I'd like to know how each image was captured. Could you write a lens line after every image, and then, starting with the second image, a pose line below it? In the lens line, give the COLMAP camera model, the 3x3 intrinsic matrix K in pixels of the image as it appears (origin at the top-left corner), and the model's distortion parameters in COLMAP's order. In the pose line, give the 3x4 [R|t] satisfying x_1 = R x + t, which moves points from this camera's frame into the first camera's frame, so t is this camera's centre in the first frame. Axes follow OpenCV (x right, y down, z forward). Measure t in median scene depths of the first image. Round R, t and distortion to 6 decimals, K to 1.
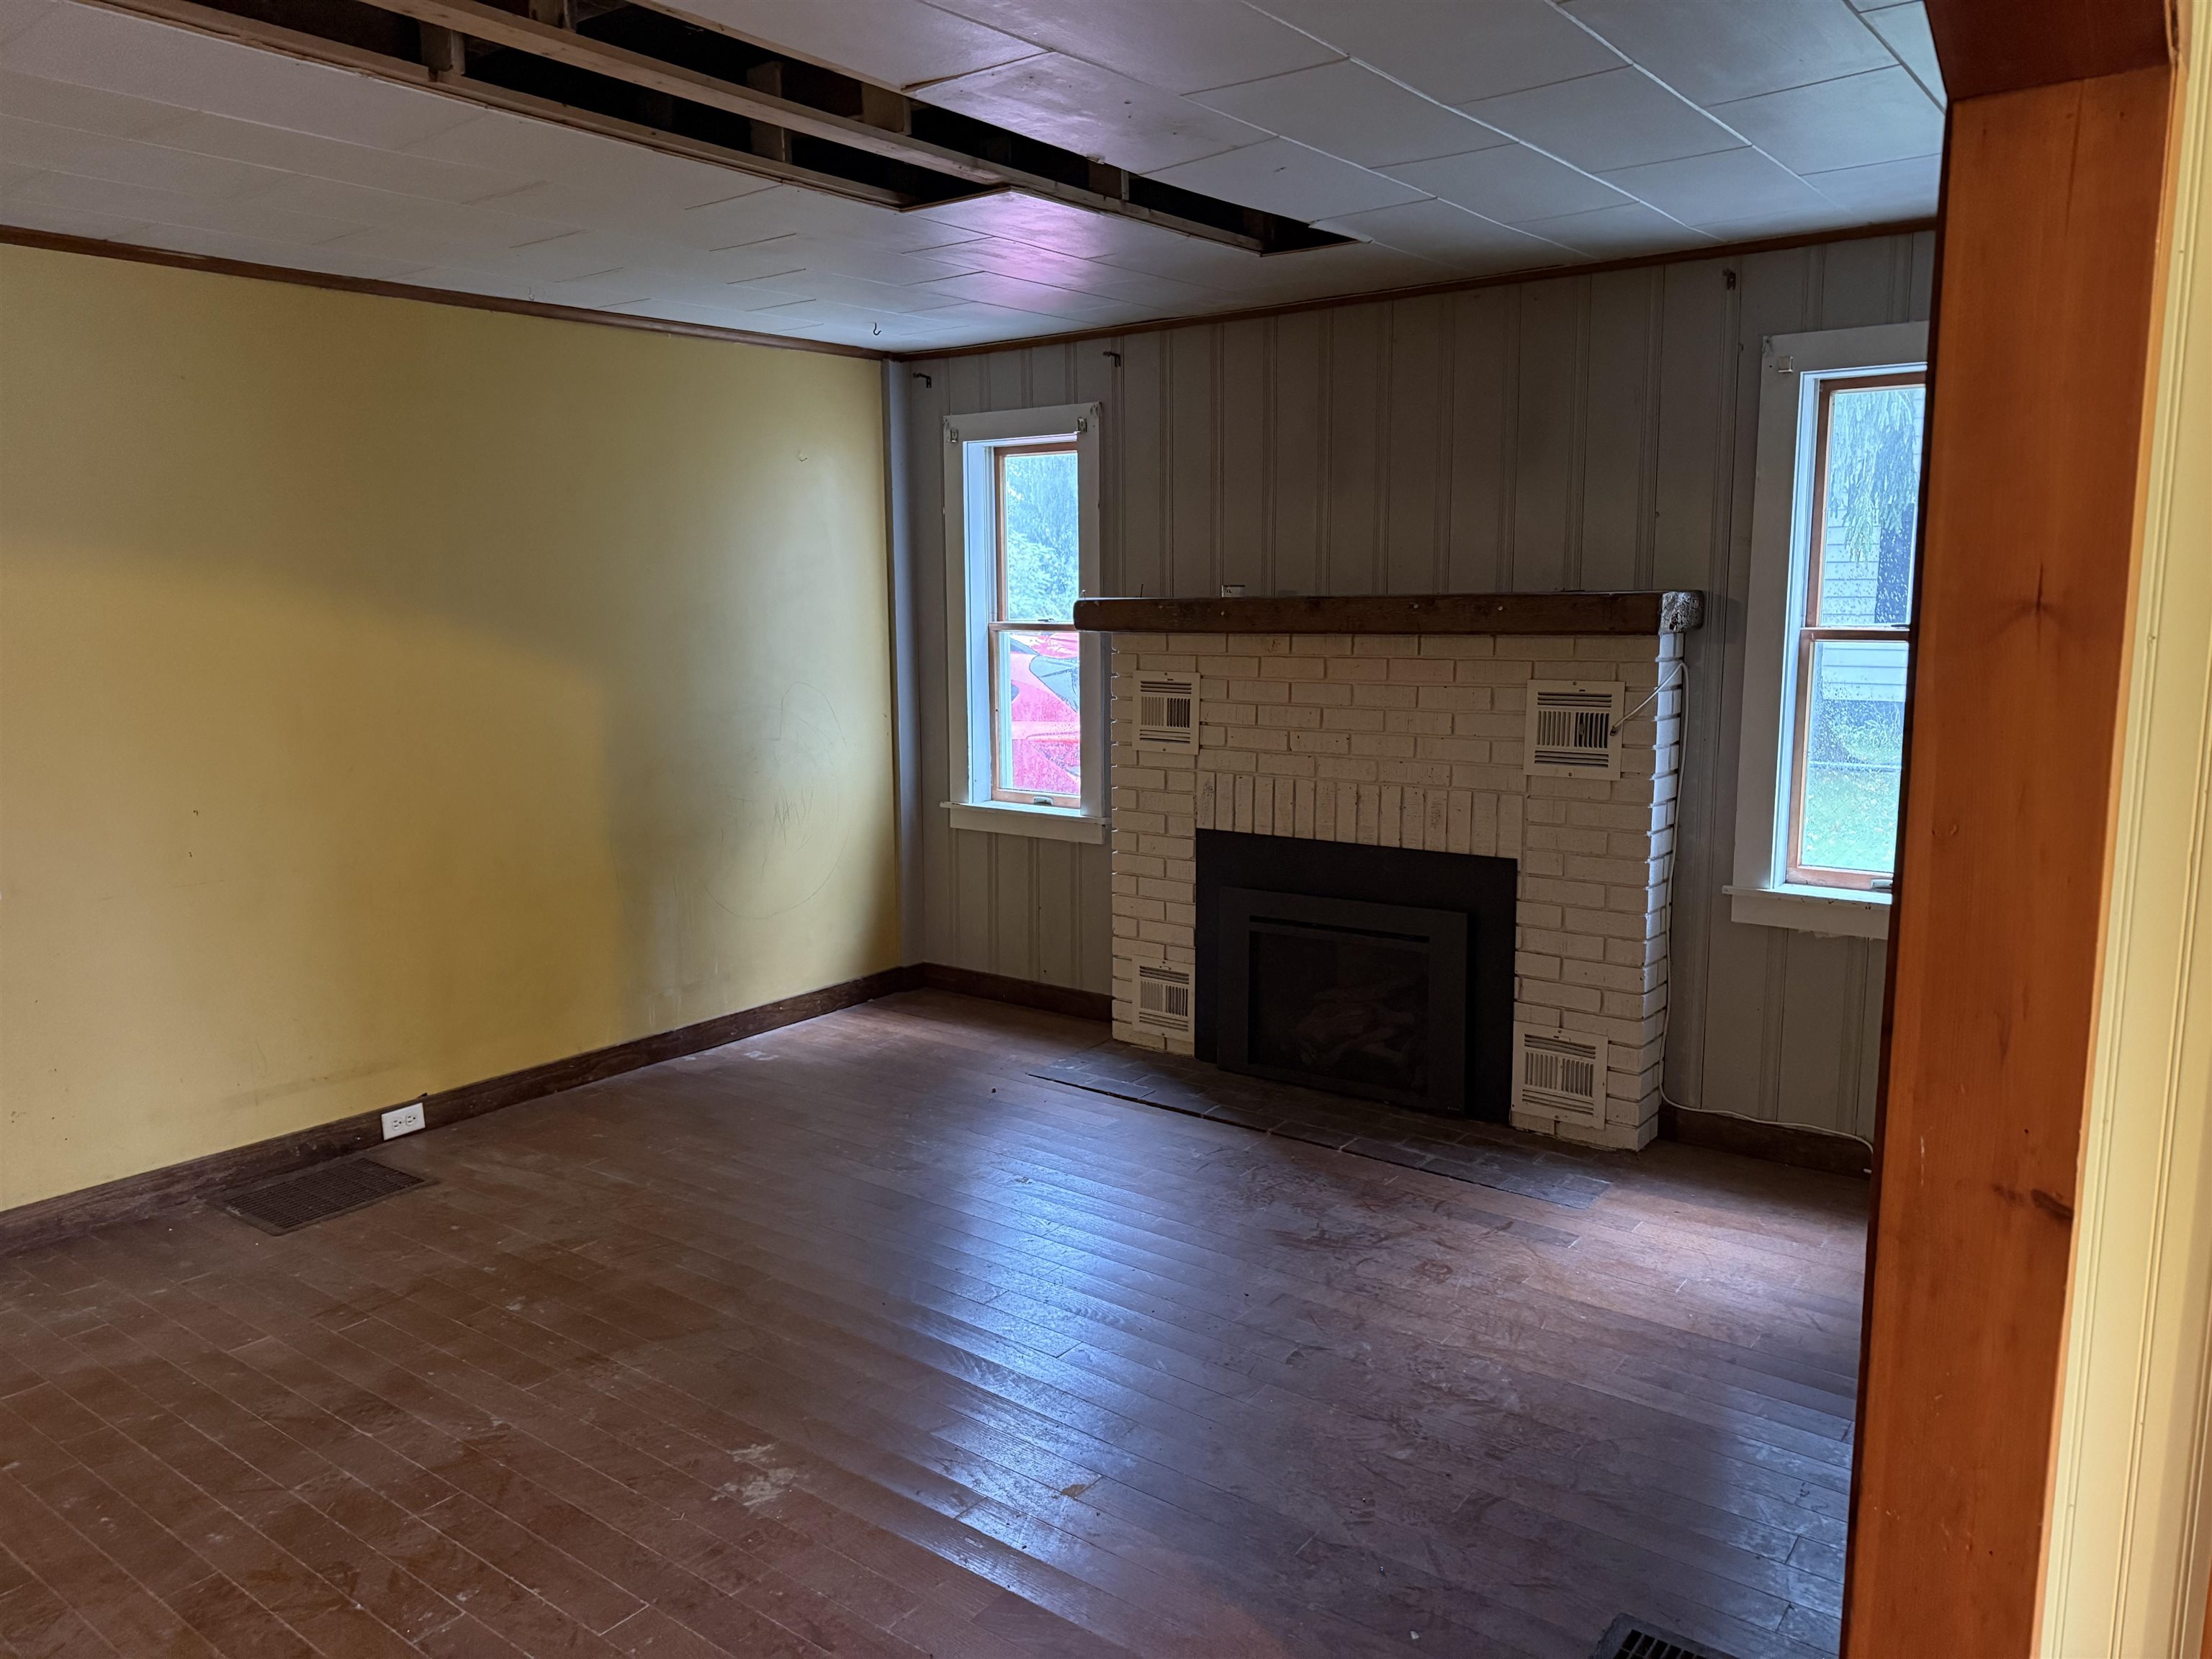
lens RADIAL K [[1549.2, 0, 1114.5], [0, 1549.2, 849.3], [0, 0, 1]] dist [0.159070, -0.245295]
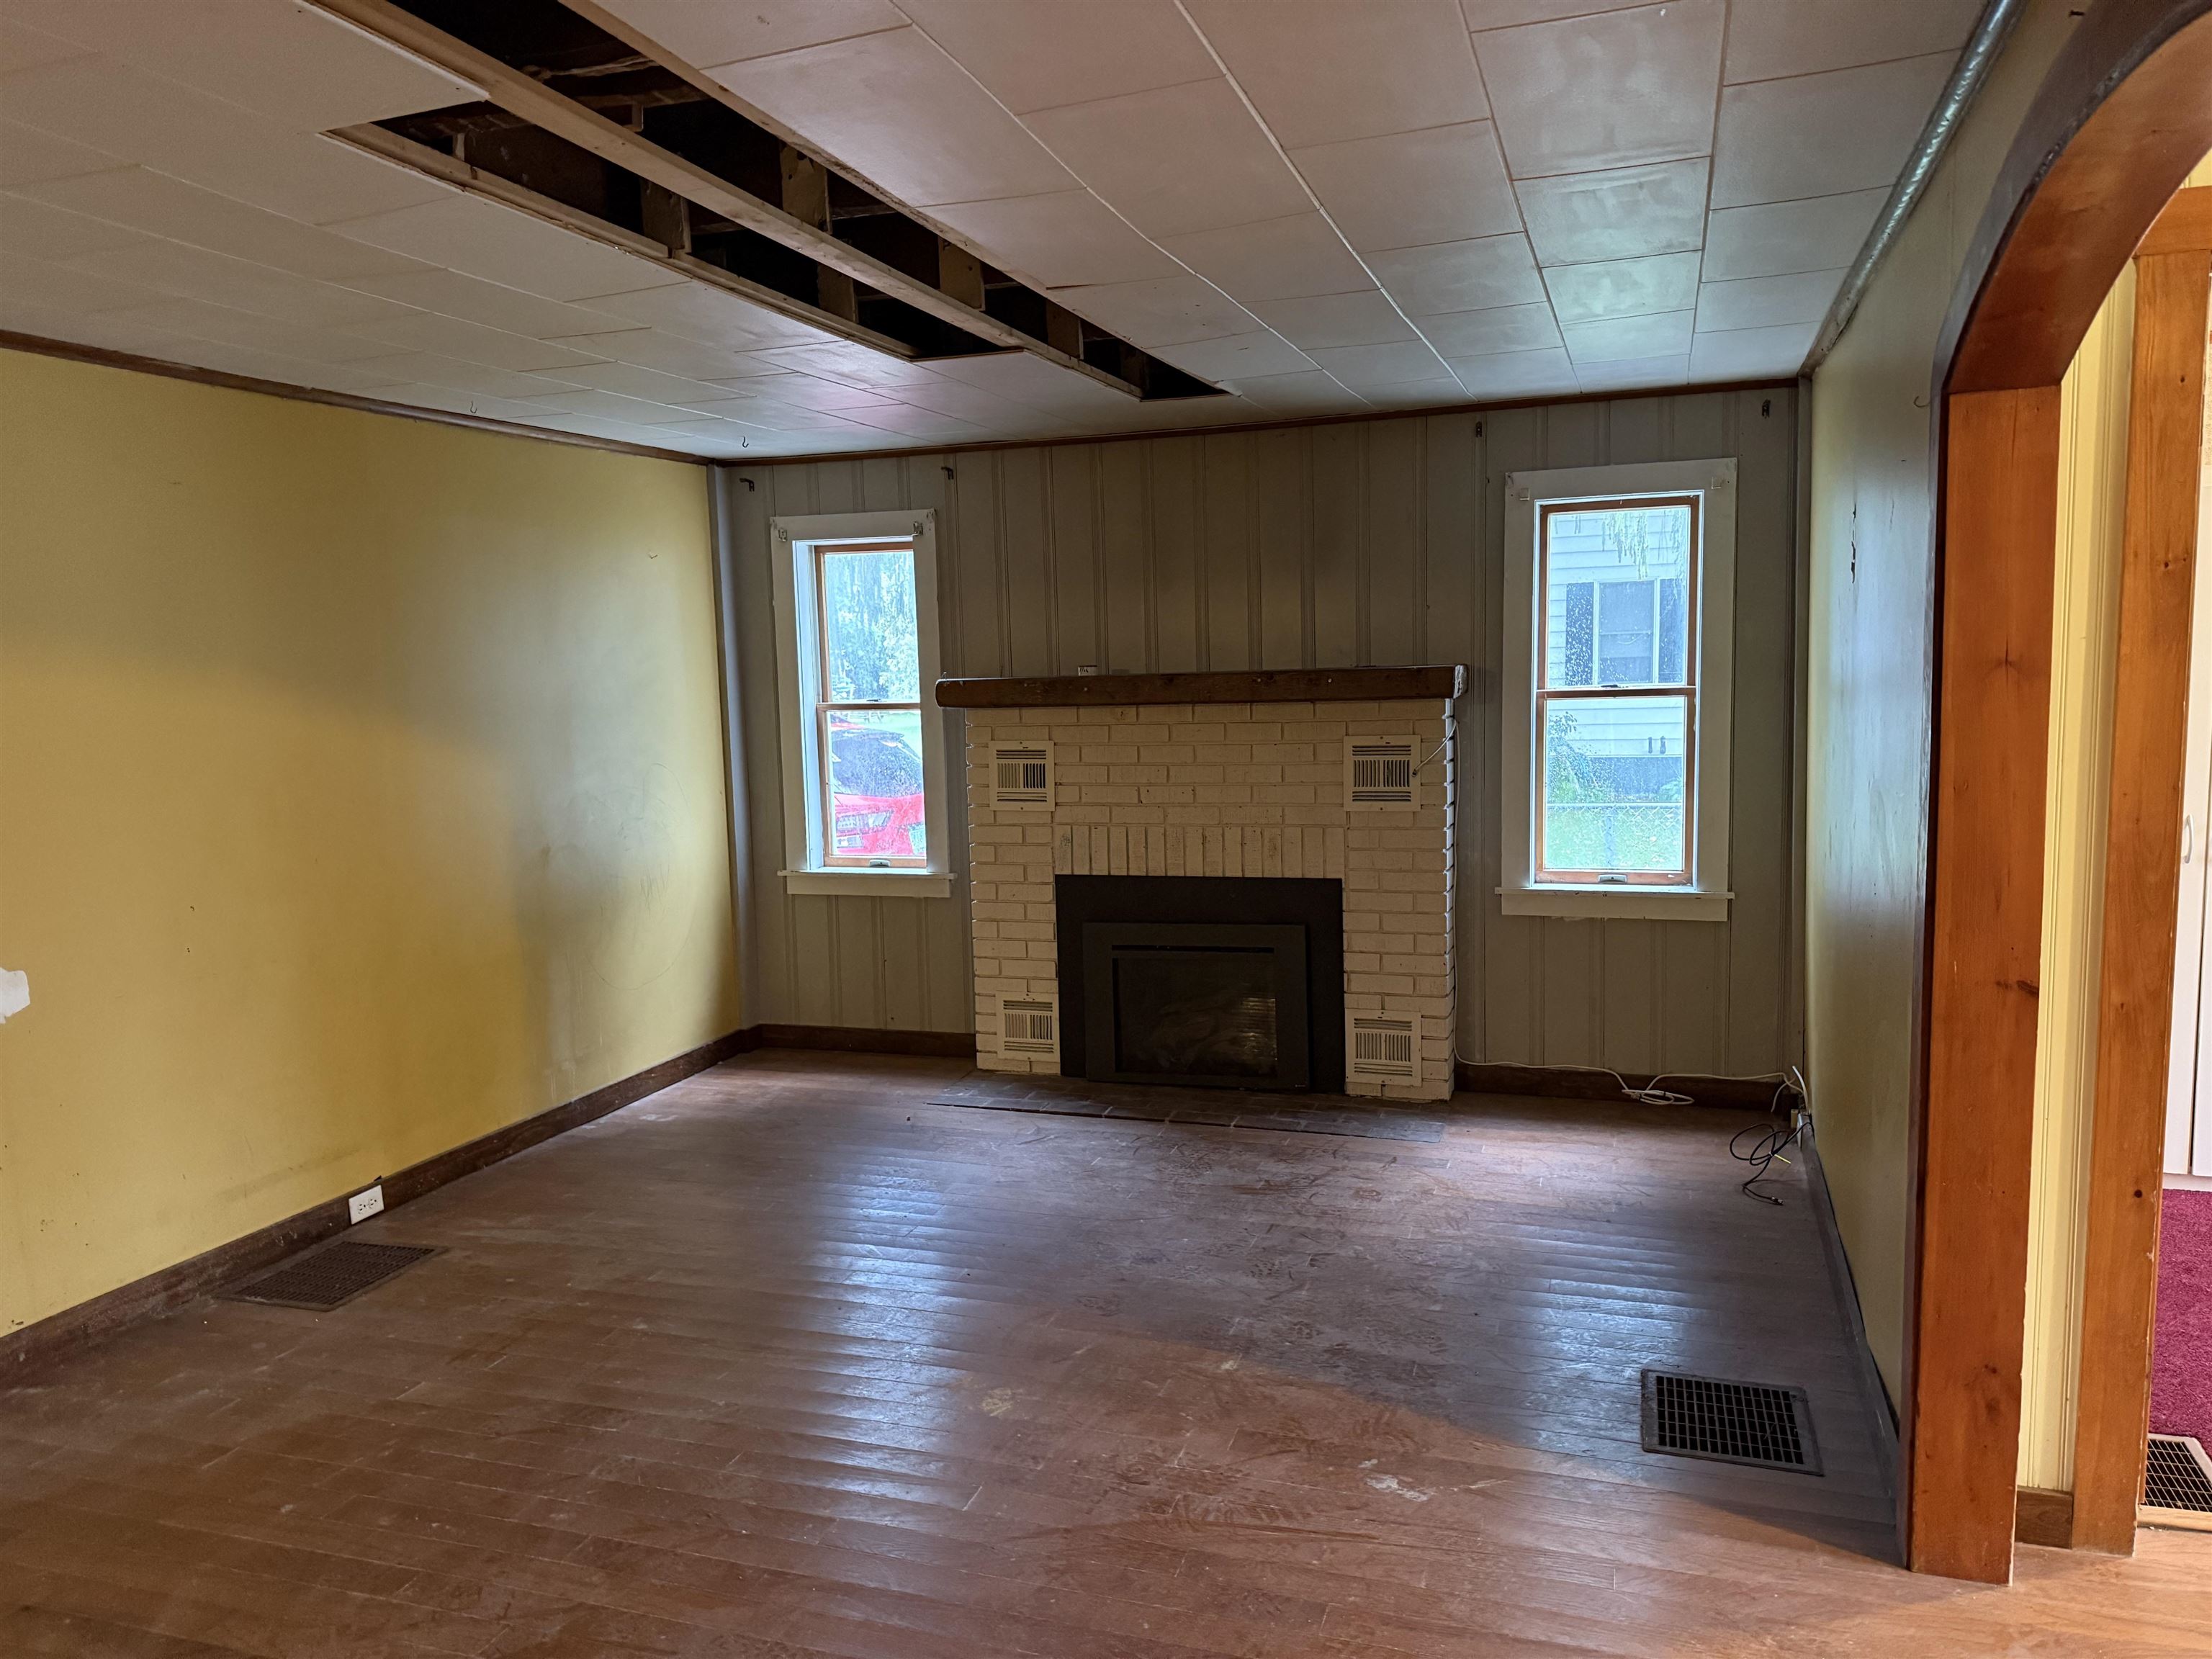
lens RADIAL K [[1555.5, 0, 1111.7], [0, 1555.5, 859.0], [0, 0, 1]] dist [0.190294, -0.256870]
pose [[0.948913, -0.056830, 0.310377, -0.297389], [0.071434, 0.996800, -0.035881, 0.021770], [-0.307344, 0.056219, 0.949936, -0.131406]]
